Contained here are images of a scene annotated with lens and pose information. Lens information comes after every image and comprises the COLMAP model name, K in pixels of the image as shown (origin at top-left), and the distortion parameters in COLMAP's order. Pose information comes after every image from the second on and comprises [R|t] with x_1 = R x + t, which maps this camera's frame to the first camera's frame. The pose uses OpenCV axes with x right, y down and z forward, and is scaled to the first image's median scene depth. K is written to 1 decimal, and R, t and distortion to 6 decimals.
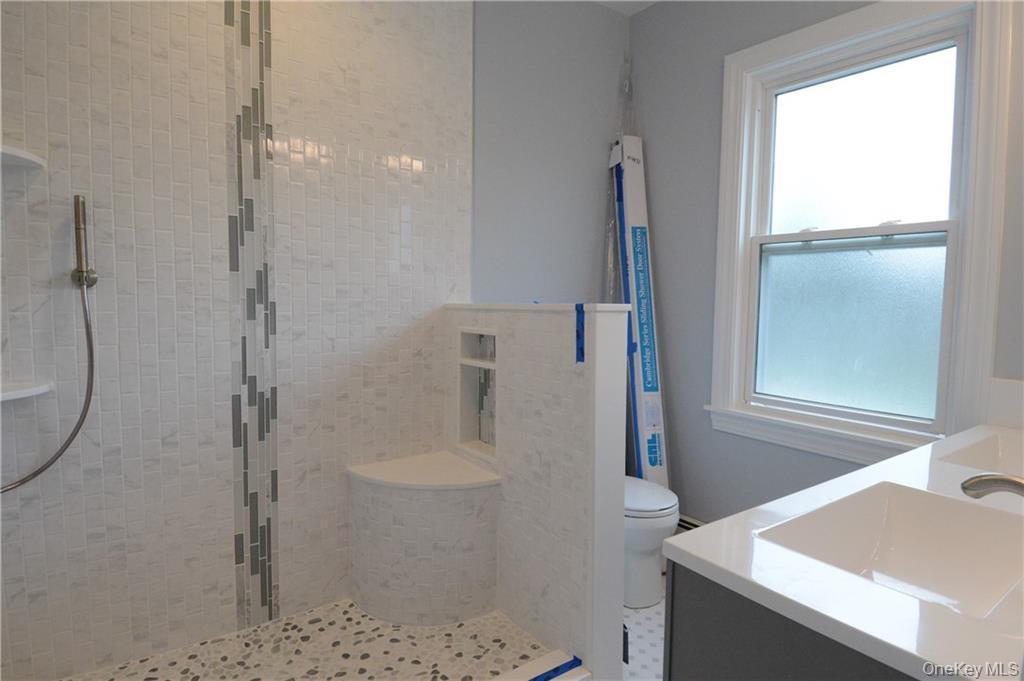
lens RADIAL K [[530.5, 0, 515.7], [0, 530.5, 337.4], [0, 0, 1]] dist [0.057316, -0.060126]
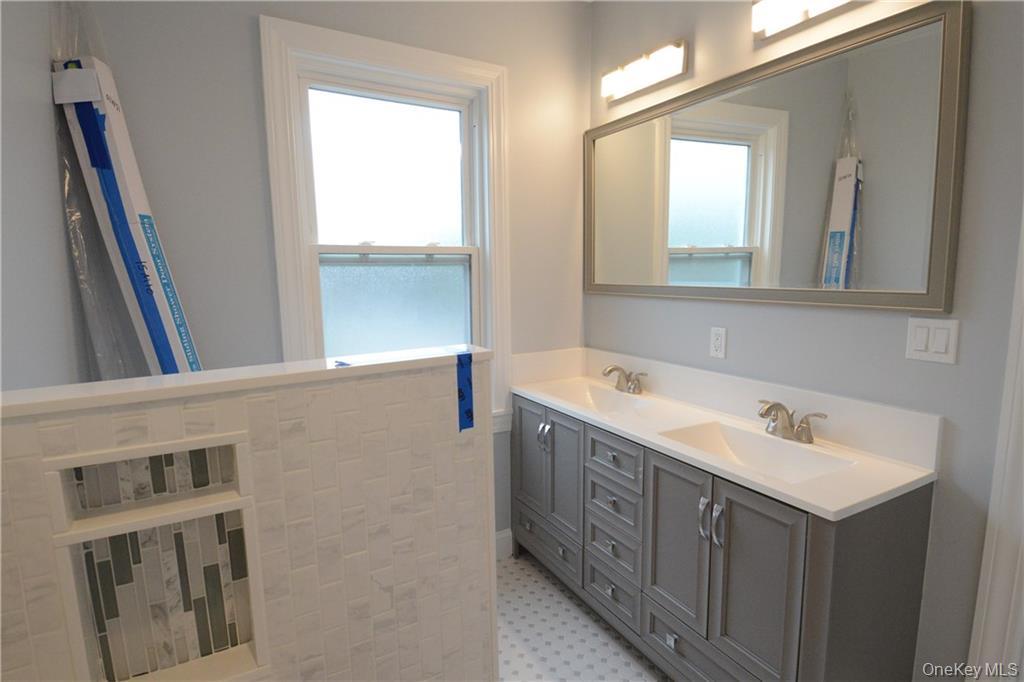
lens RADIAL K [[530.5, 0, 515.7], [0, 530.5, 337.9], [0, 0, 1]] dist [0.057316, -0.060126]
pose [[0.130437, -0.140004, 0.981522, -0.572749], [0.093174, 0.987329, 0.128450, -0.166278], [-0.987069, 0.074698, 0.141829, 0.774138]]
